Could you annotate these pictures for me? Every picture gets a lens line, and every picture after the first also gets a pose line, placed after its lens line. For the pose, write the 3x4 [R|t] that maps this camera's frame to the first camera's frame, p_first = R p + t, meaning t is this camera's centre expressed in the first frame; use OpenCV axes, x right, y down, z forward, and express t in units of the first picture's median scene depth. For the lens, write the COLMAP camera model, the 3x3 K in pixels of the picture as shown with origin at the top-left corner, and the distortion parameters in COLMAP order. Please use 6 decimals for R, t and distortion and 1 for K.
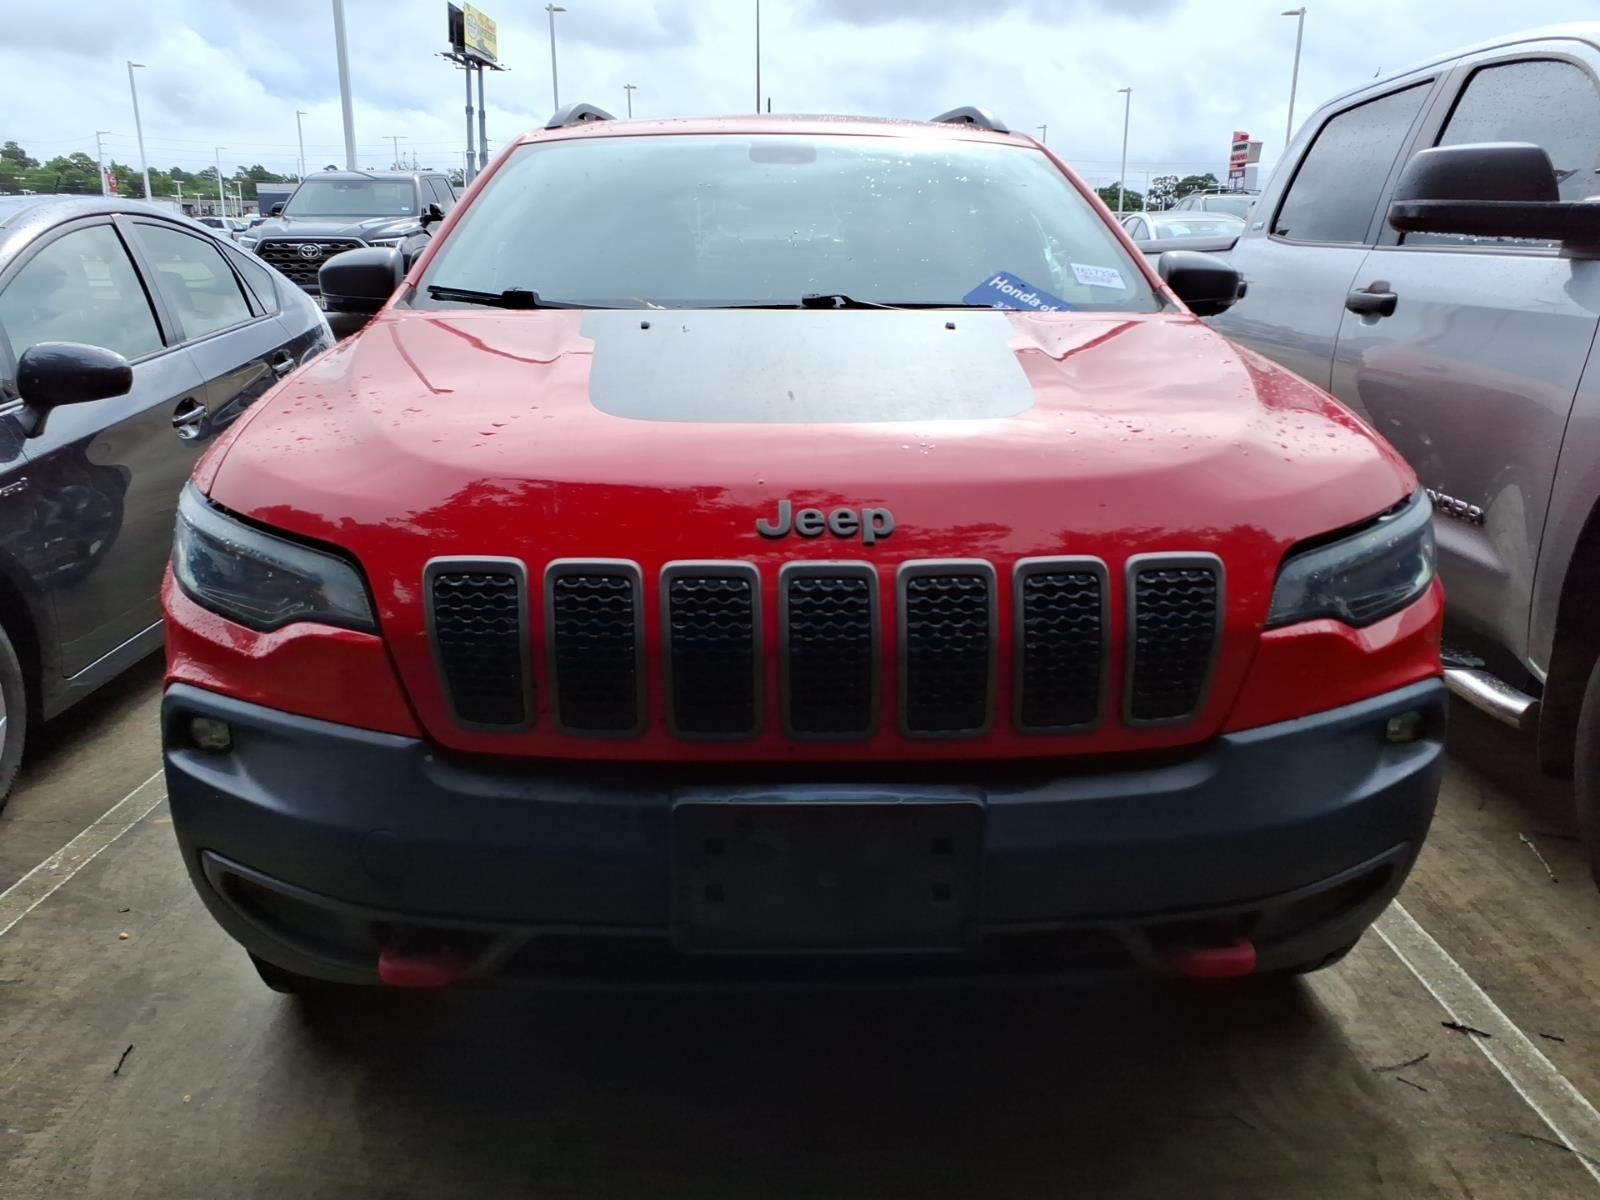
lens RADIAL K [[1334.6, 0, 800.0], [0, 1334.6, 600.0], [0, 0, 1]] dist [0.004174, -0.005119]
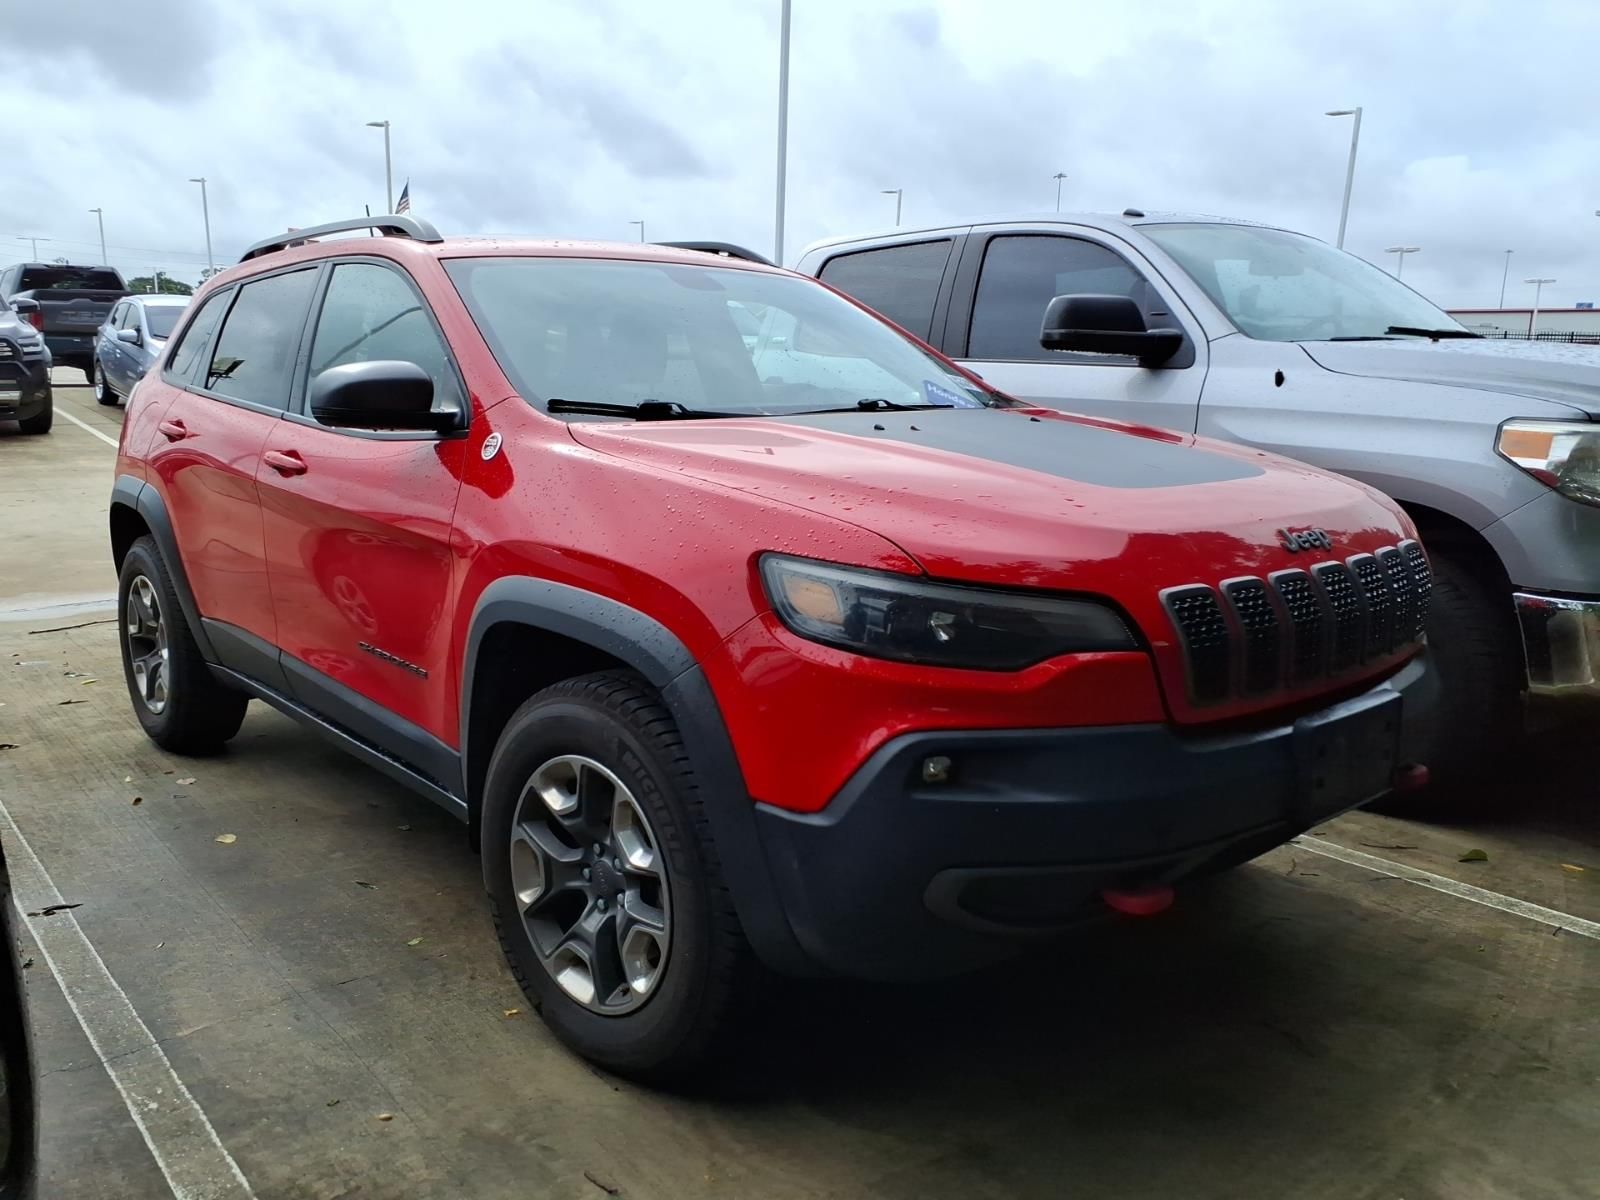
lens RADIAL K [[1334.6, 0, 800.0], [0, 1334.6, 600.0], [0, 0, 1]] dist [0.004174, -0.005119]
pose [[0.801050, -0.107003, 0.588956, -0.564154], [0.155630, 0.987287, -0.032302, -0.014187], [-0.578012, 0.117535, 0.807519, 0.054495]]
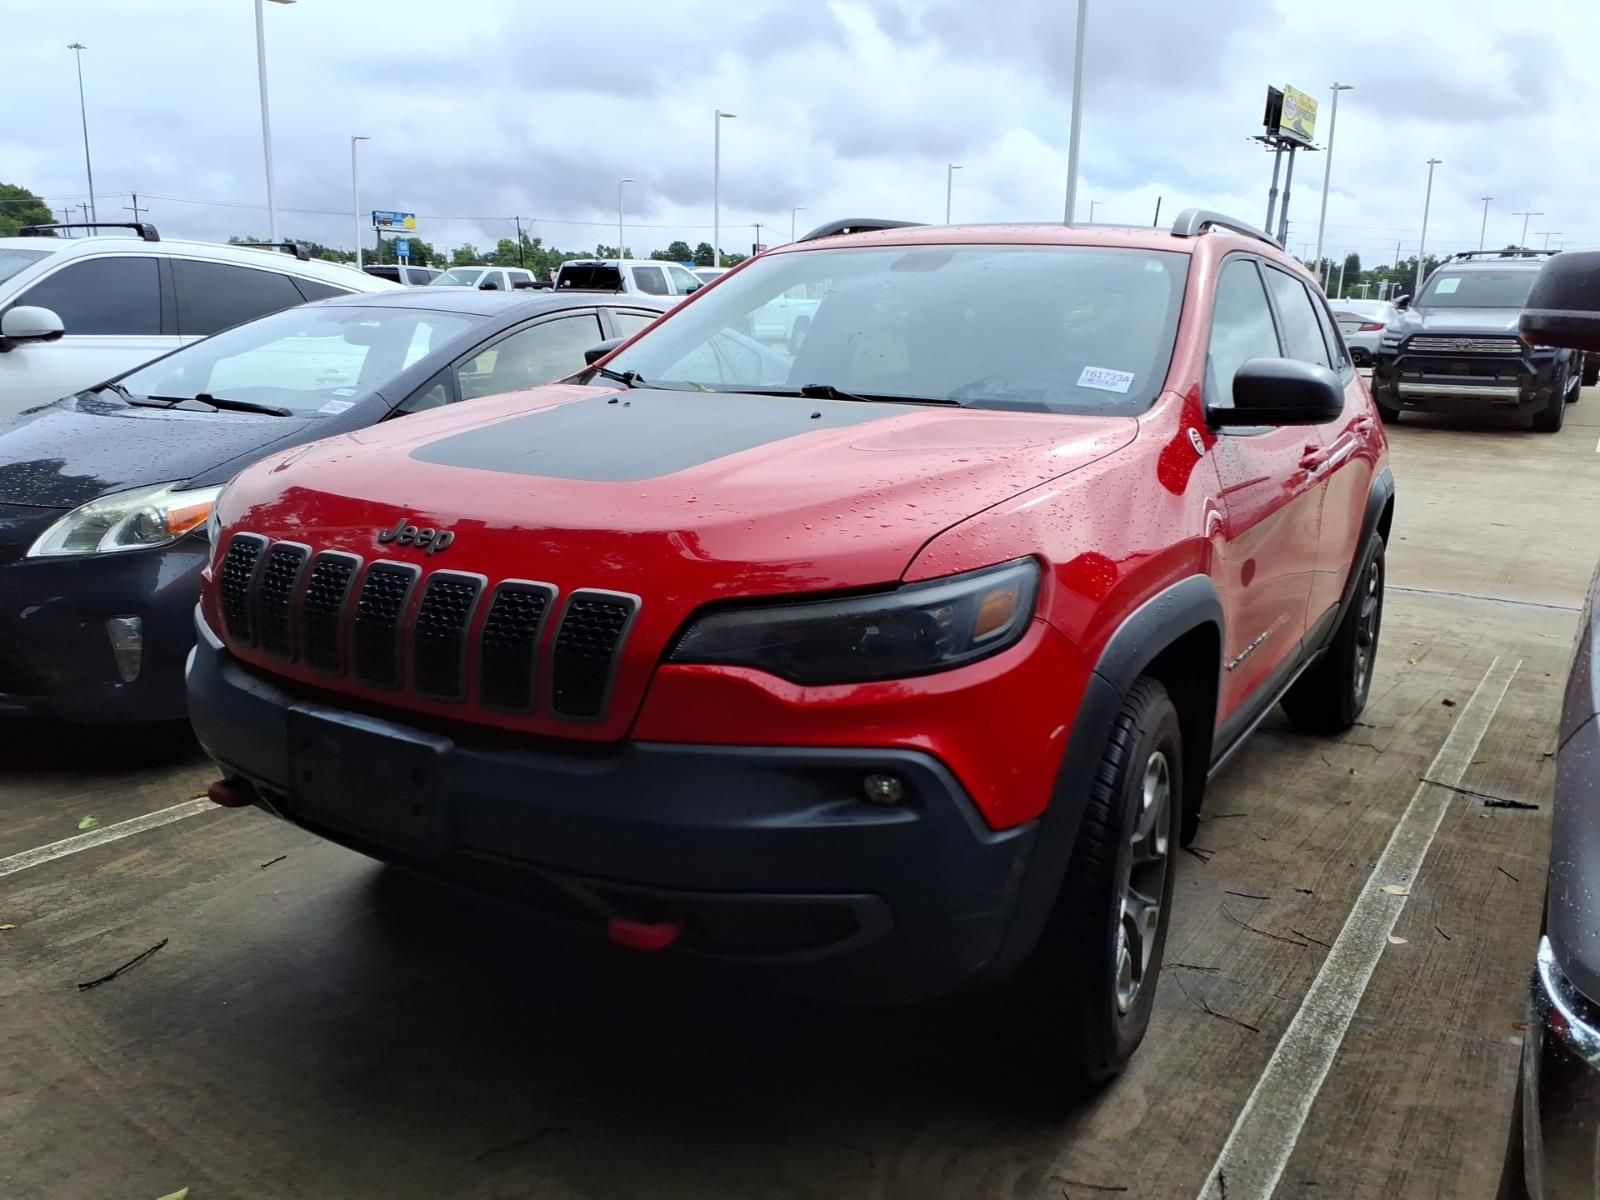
lens RADIAL K [[1372.2, 0, 800.0], [0, 1372.2, 600.0], [0, 0, 1]] dist [0.011260, 0.009711]
pose [[0.827083, 0.130657, -0.546683, 0.533794], [-0.164542, 0.986282, -0.013216, -0.018797], [0.537457, 0.100883, 0.837235, 0.000208]]
